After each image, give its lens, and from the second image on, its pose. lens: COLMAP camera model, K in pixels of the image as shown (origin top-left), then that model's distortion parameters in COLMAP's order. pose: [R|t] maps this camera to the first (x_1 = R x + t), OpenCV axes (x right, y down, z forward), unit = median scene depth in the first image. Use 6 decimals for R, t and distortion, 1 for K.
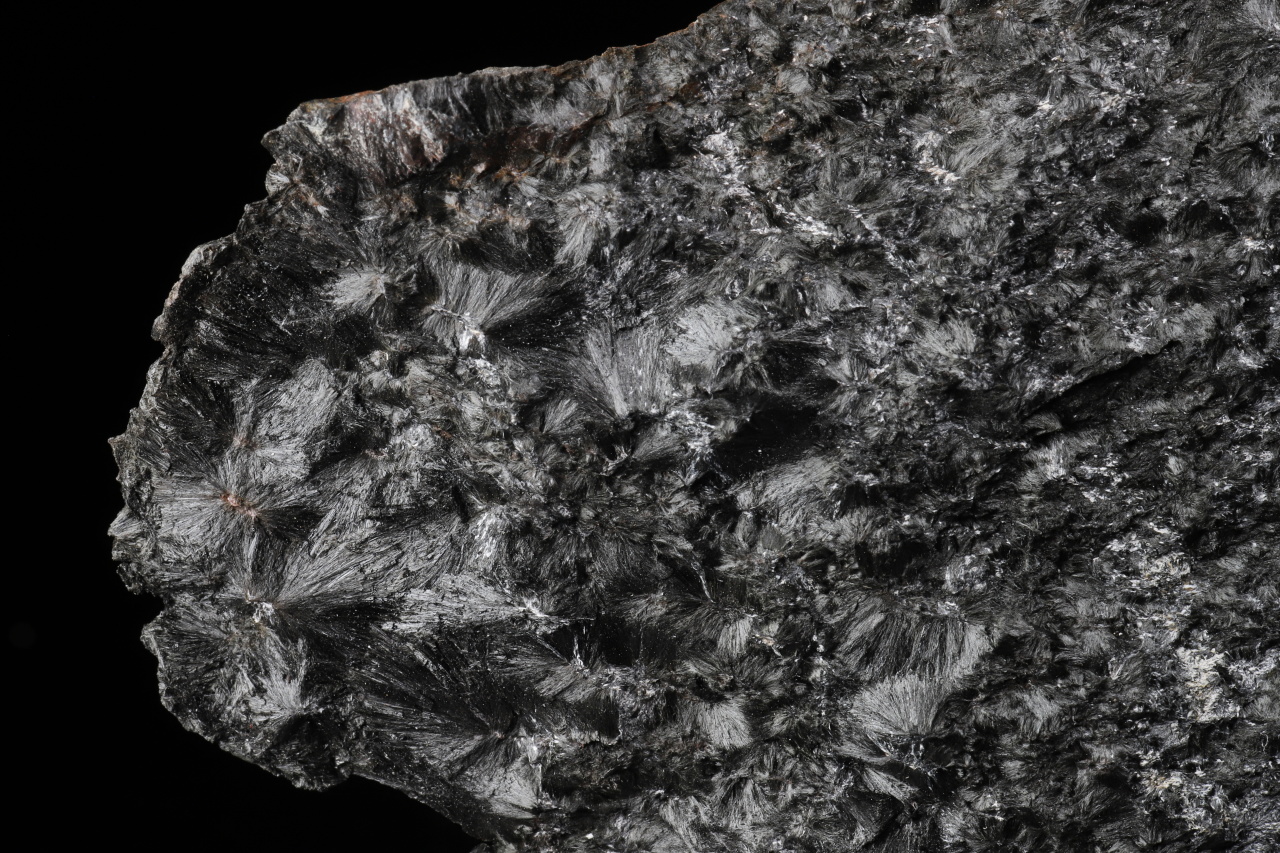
lens RADIAL K [[5098.8, 0, 639.3], [0, 5098.8, 427.9], [0, 0, 1]] dist [0.175856, 0.000000]
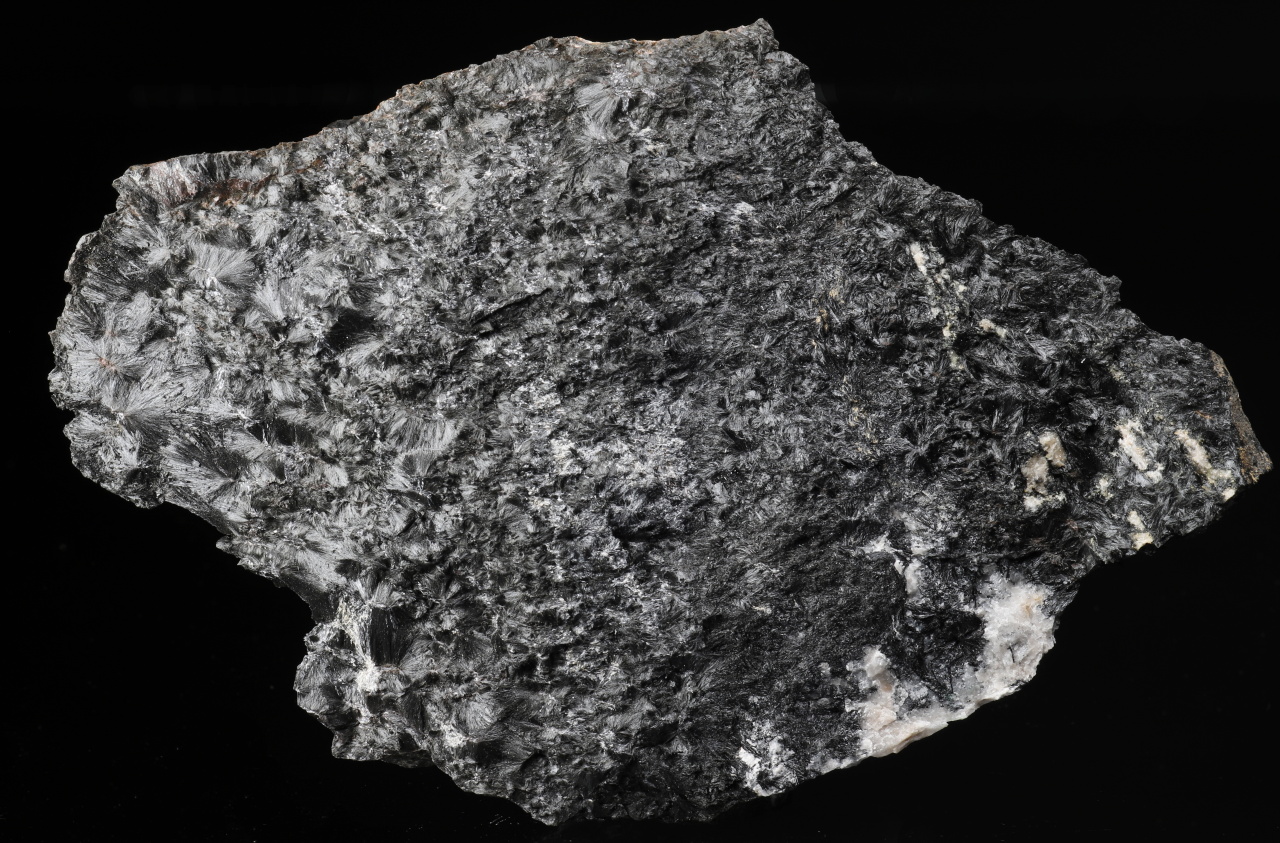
lens RADIAL K [[5098.8, 0, 640.5], [0, 5098.8, 420.6], [0, 0, 1]] dist [0.175856, 0.000000]
pose [[0.991377, 0.016896, -0.129948, 0.409371], [-0.025819, 0.997399, -0.067291, 0.173608], [0.128473, 0.070065, 0.989235, -1.026357]]
